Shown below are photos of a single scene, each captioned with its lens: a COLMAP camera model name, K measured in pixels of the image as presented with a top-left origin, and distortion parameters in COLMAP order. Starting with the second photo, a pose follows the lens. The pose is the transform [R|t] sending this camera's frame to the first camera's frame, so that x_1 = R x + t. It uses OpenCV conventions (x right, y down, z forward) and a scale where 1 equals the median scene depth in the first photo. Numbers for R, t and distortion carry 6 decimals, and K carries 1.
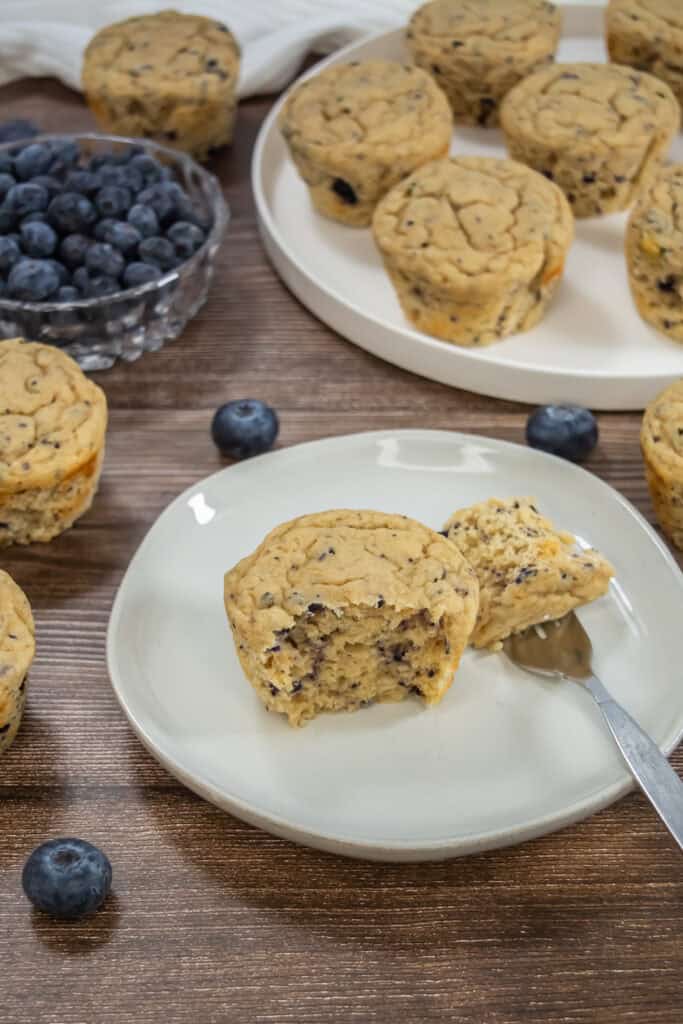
lens RADIAL K [[1739.6, 0, 346.1], [0, 1739.6, 579.1], [0, 0, 1]] dist [-0.017767, 0.000000]
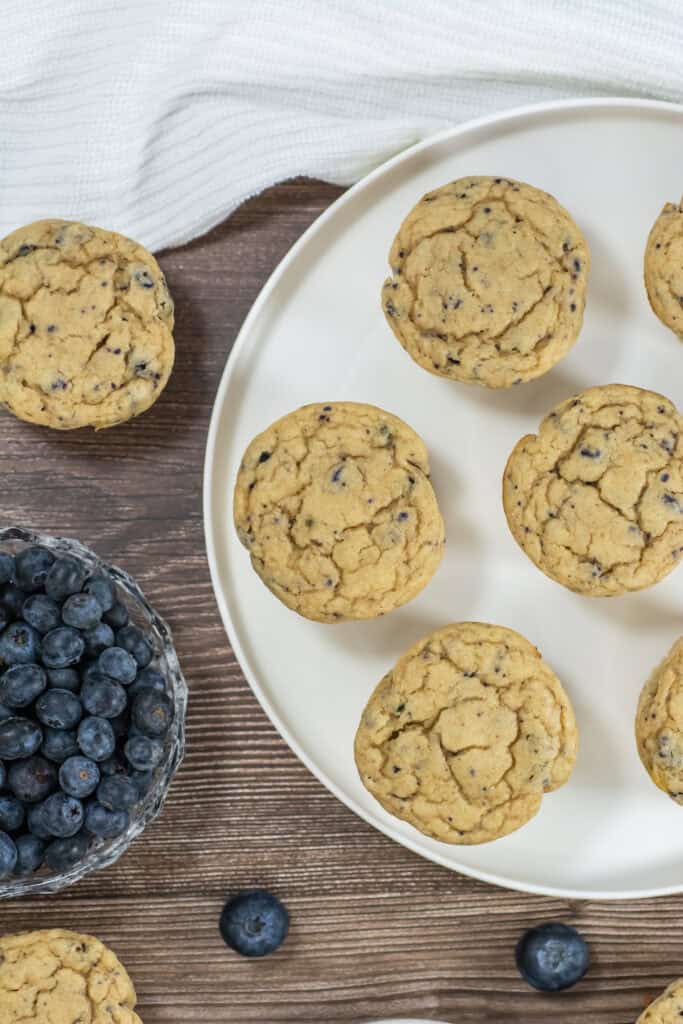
lens RADIAL K [[2856.1, 0, 309.9], [0, 2856.1, 523.5], [0, 0, 1]] dist [0.063337, 0.000000]
pose [[0.999246, -0.035858, 0.014901, -0.026214], [0.015292, 0.716103, 0.697827, -1.346712], [-0.035693, -0.697073, 0.716111, 0.024748]]
